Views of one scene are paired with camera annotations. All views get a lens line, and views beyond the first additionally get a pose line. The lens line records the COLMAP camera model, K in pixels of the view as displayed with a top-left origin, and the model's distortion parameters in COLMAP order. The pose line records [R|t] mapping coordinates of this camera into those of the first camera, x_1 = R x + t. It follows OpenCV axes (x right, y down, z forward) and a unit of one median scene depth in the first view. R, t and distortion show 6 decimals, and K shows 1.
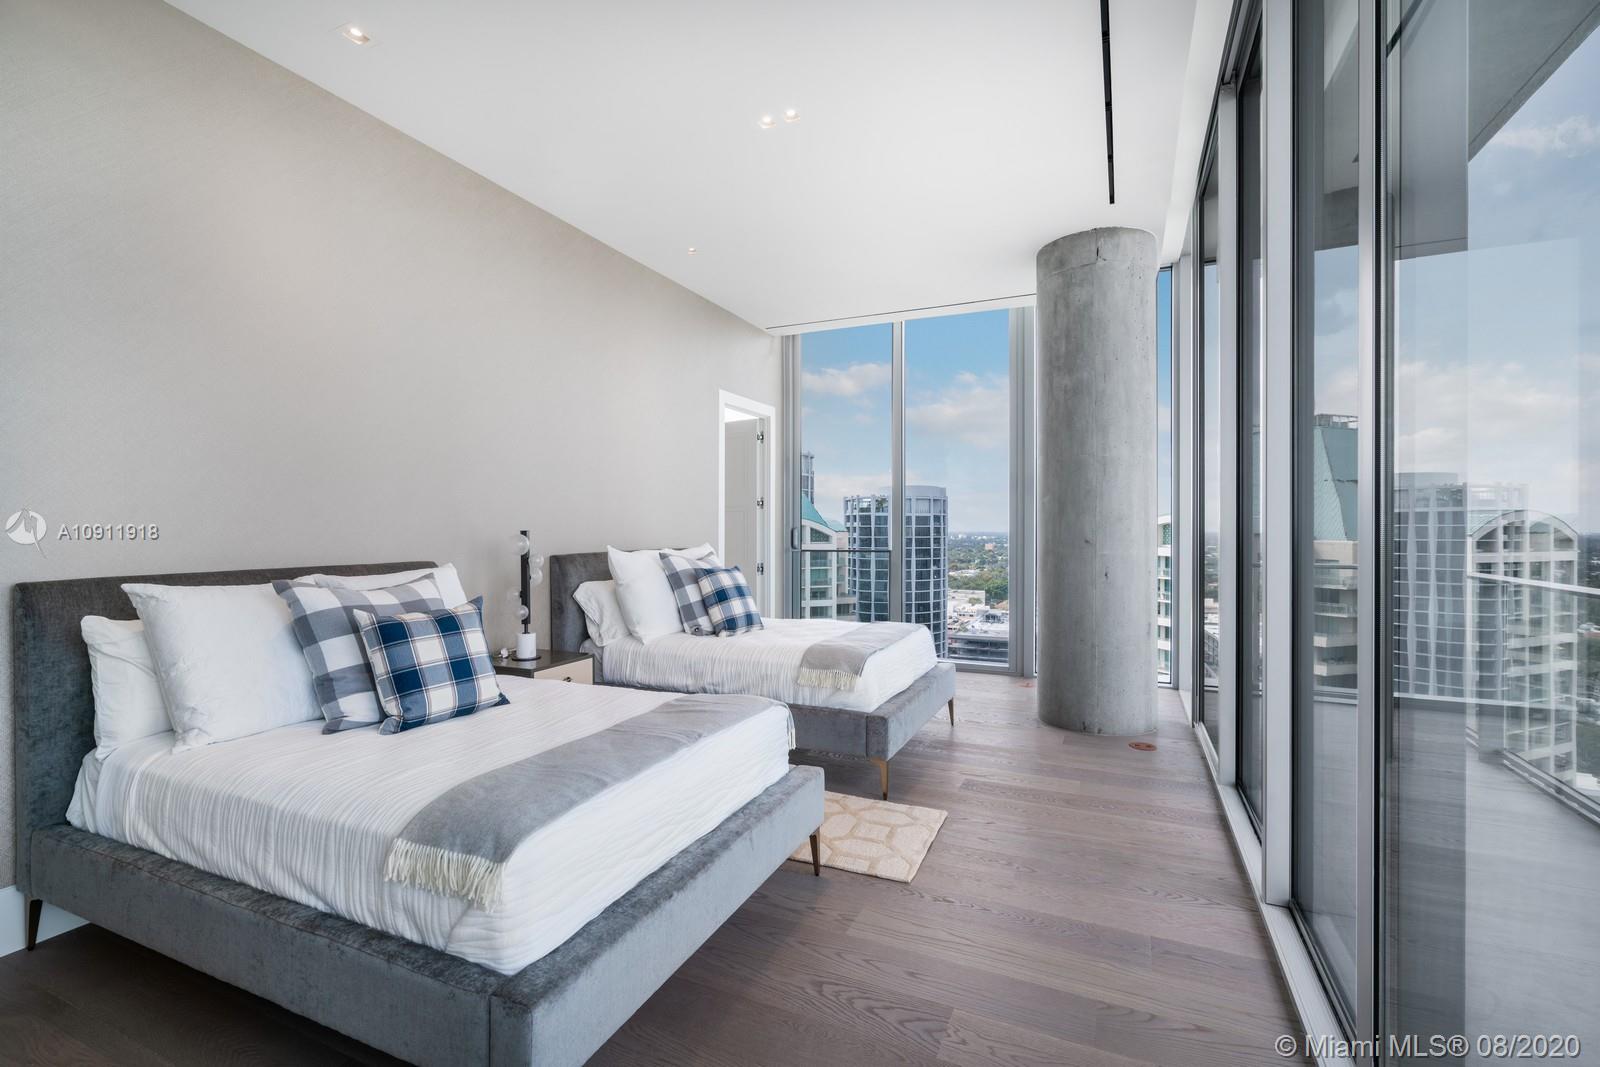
lens RADIAL K [[708.1, 0, 795.3], [0, 708.1, 528.4], [0, 0, 1]] dist [-0.012801, 0.005788]
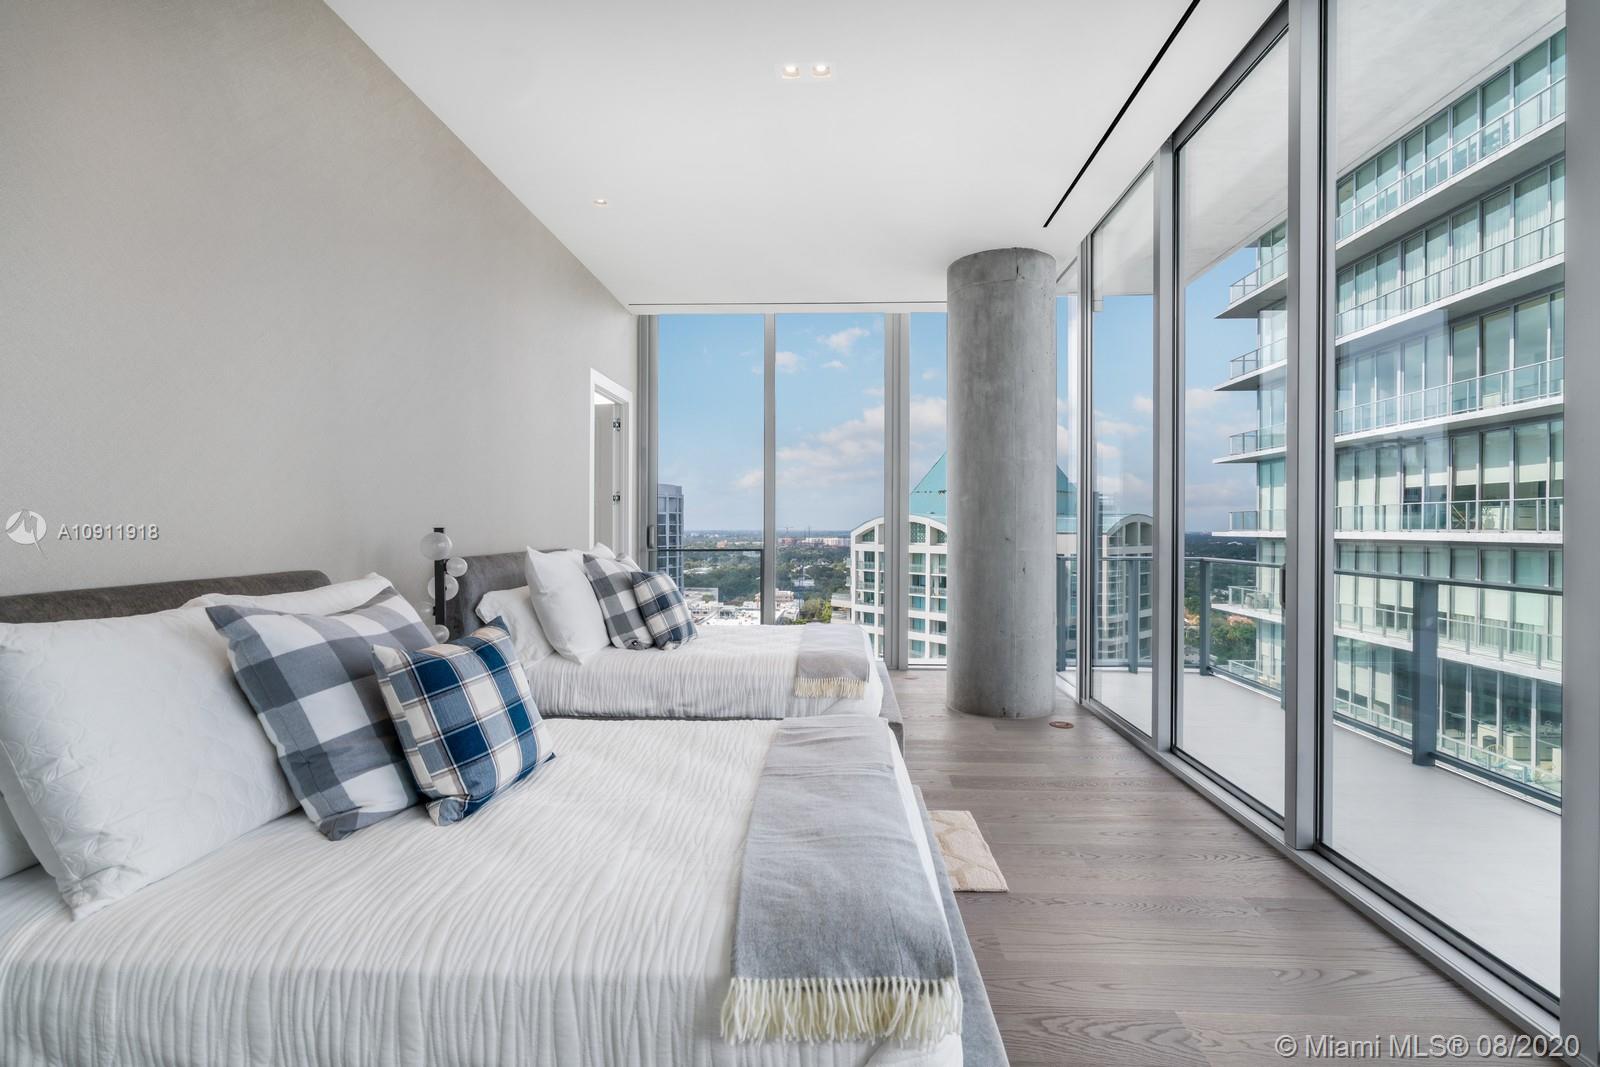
lens RADIAL K [[708.1, 0, 795.3], [0, 708.1, 528.4], [0, 0, 1]] dist [-0.012801, 0.005788]
pose [[0.924462, 0.001581, 0.381271, -0.295178], [-0.002424, 0.999996, 0.001730, 0.001404], [-0.381266, -0.002523, 0.924462, 0.133261]]
